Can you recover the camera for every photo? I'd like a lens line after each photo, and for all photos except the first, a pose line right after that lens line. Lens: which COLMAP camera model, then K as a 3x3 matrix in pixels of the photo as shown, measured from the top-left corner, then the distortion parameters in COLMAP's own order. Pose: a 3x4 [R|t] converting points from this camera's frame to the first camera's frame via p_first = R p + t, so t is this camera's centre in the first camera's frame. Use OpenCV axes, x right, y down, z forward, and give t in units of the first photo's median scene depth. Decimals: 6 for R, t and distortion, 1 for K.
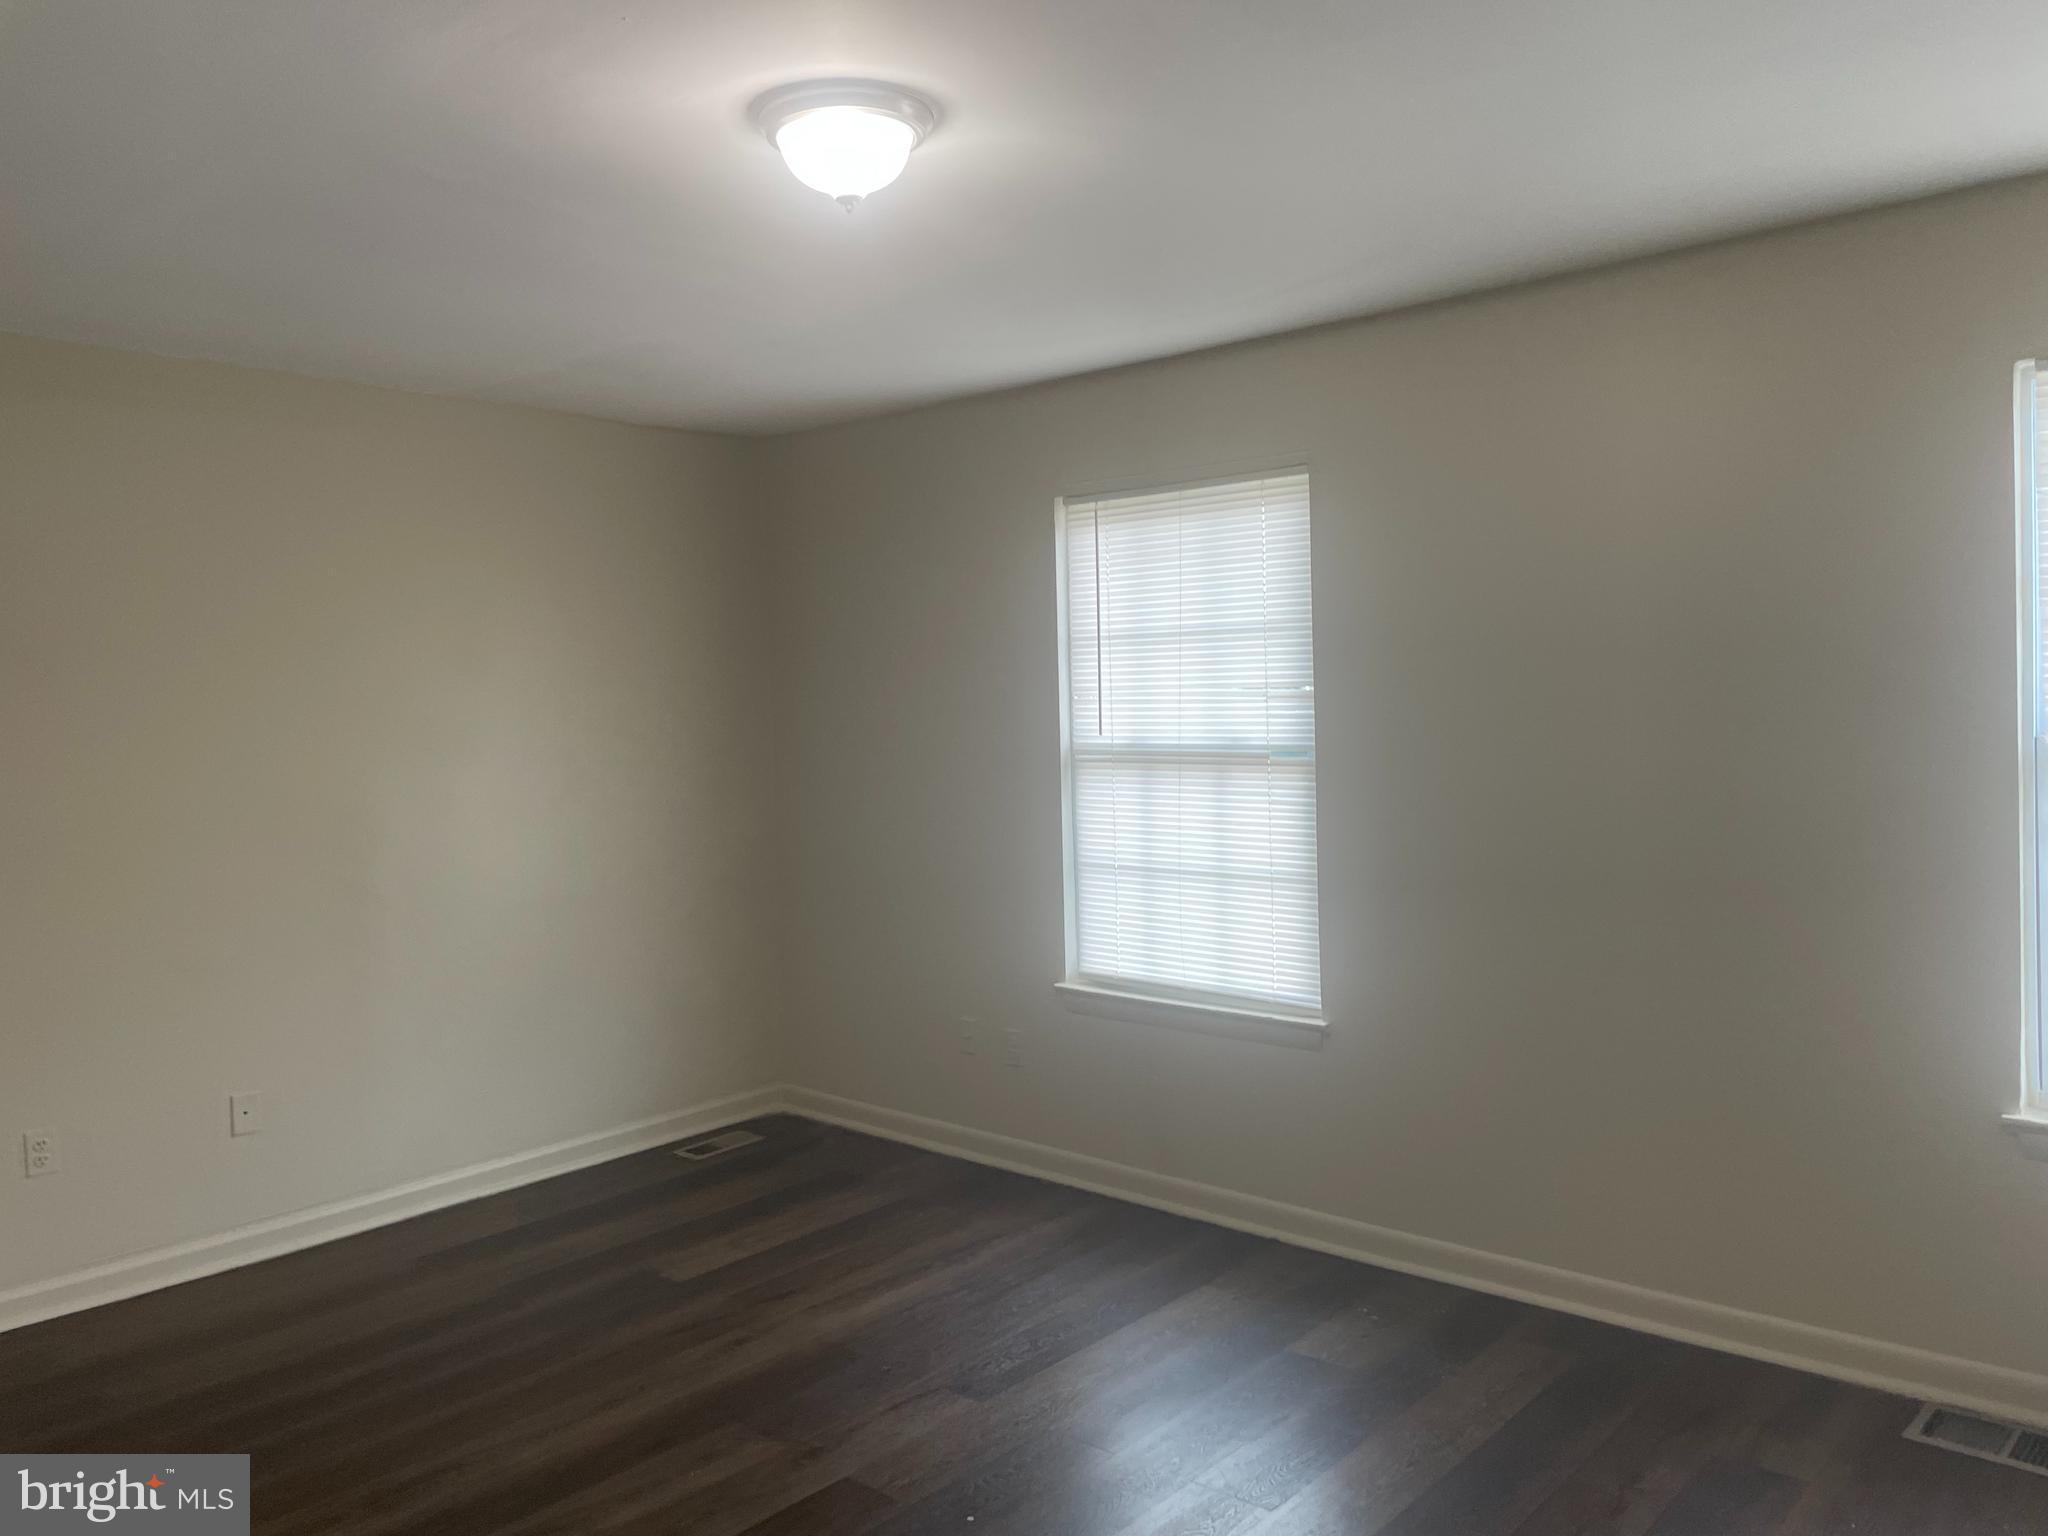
lens RADIAL K [[1516.1, 0, 1024.0], [0, 1516.1, 768.0], [0, 0, 1]] dist [0.071390, -0.107589]
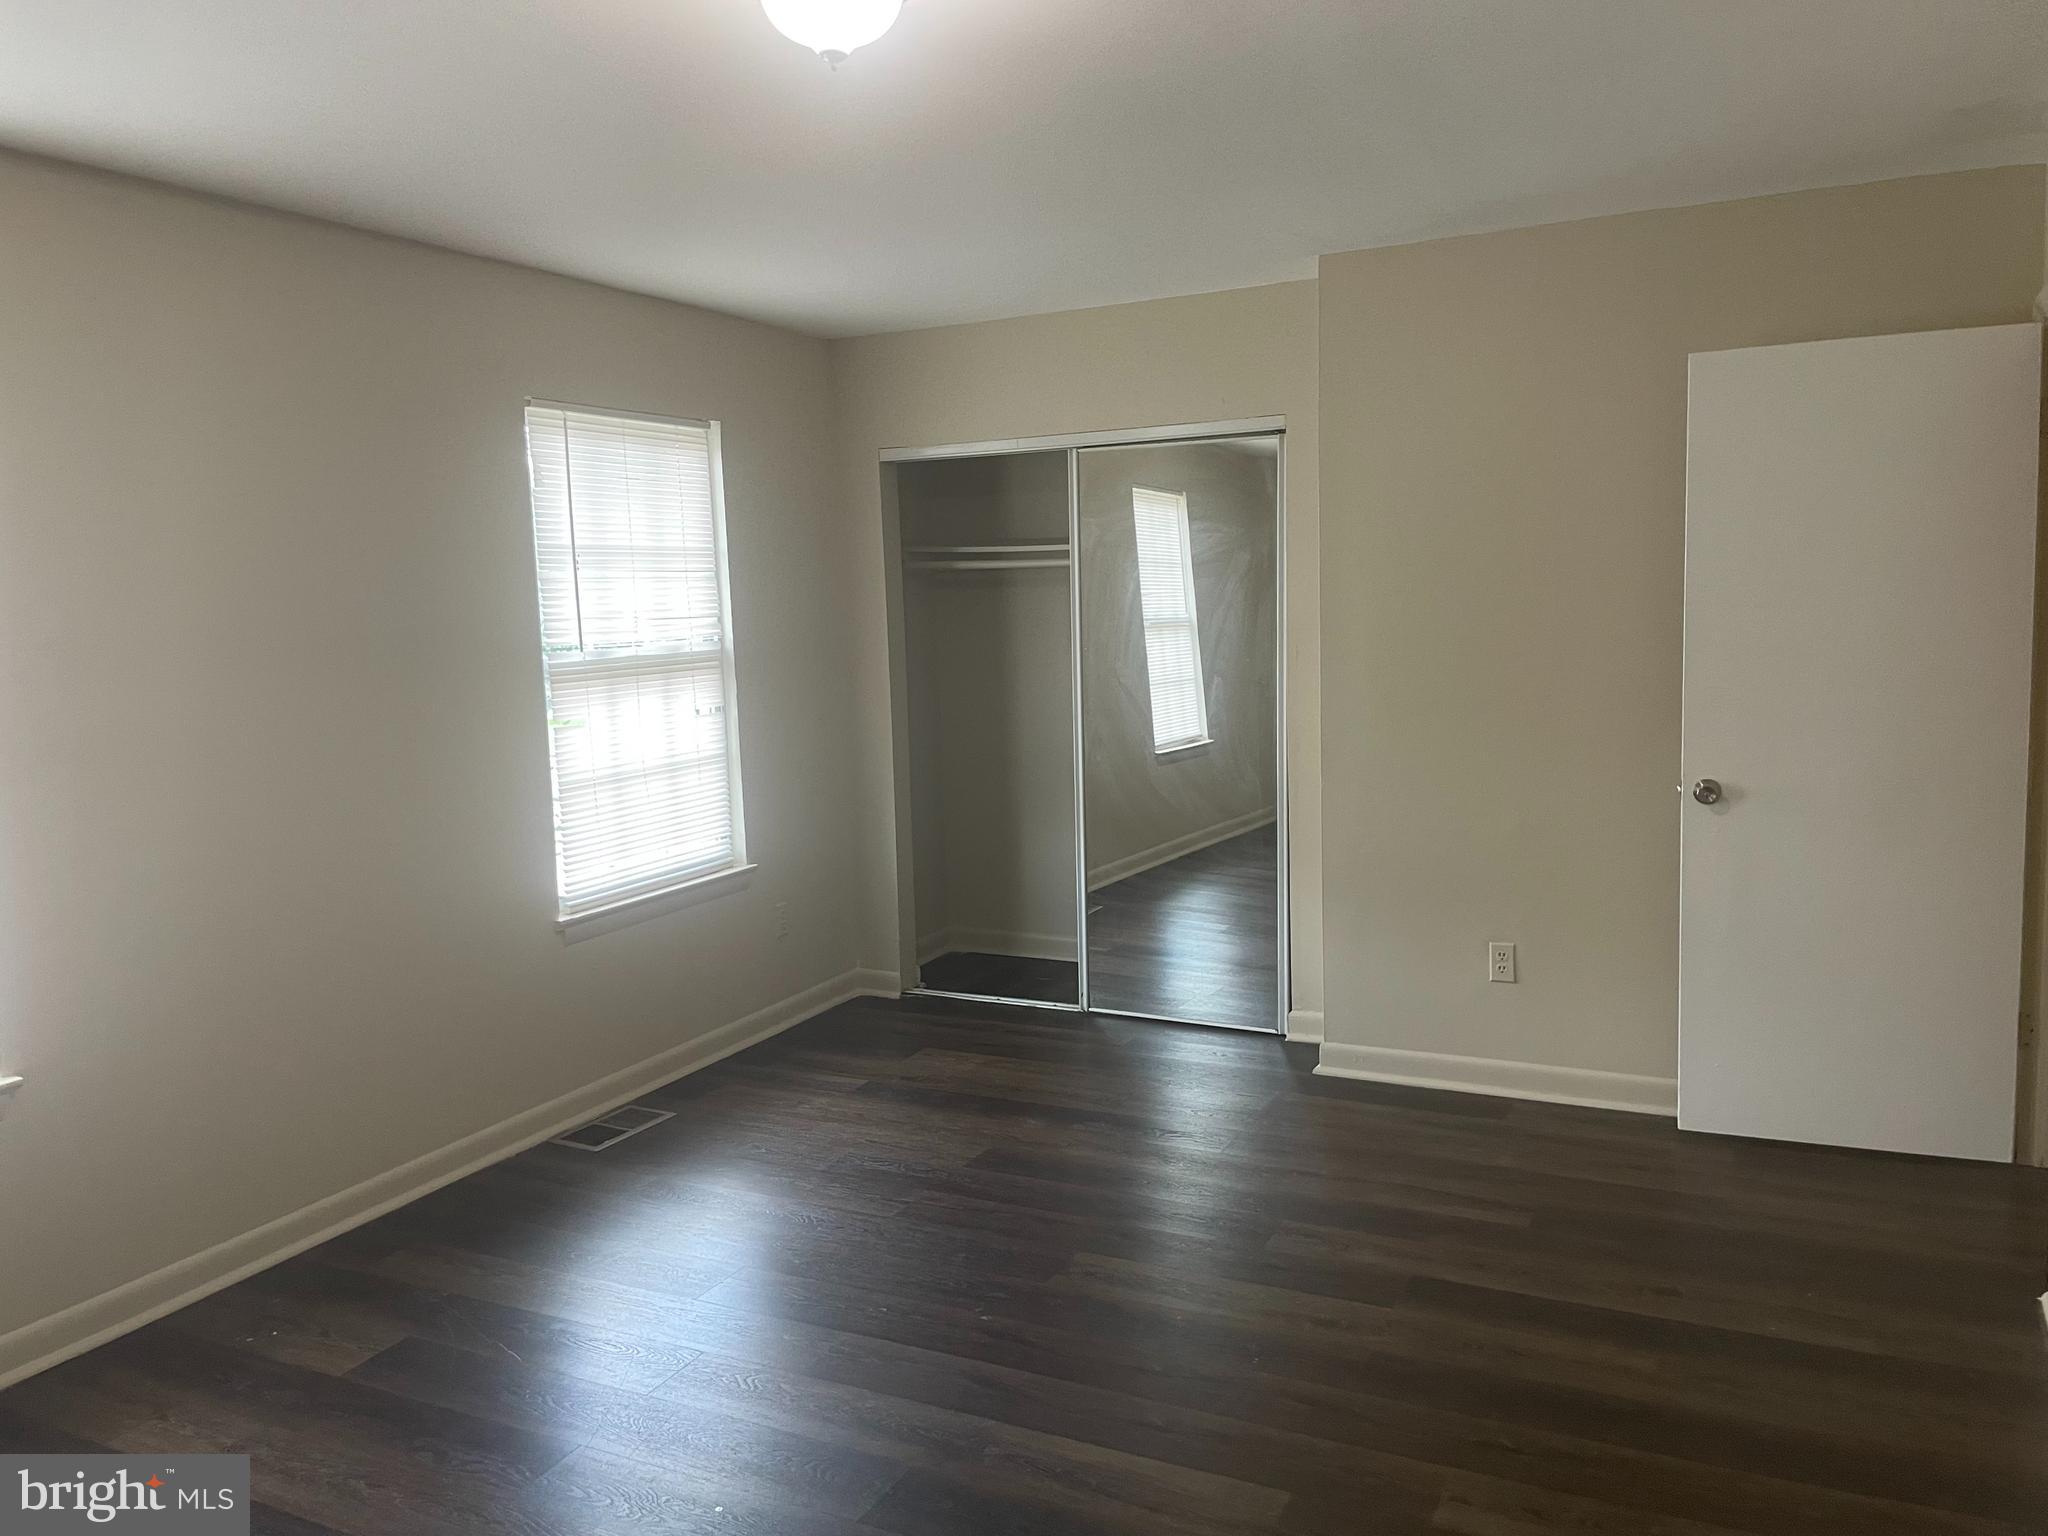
lens RADIAL K [[1516.1, 0, 1024.0], [0, 1516.1, 768.0], [0, 0, 1]] dist [0.071390, -0.107589]
pose [[-0.236869, -0.084113, 0.967894, -1.016754], [0.073899, 0.991799, 0.104275, -0.028634], [-0.968727, 0.096226, -0.228711, 0.988143]]
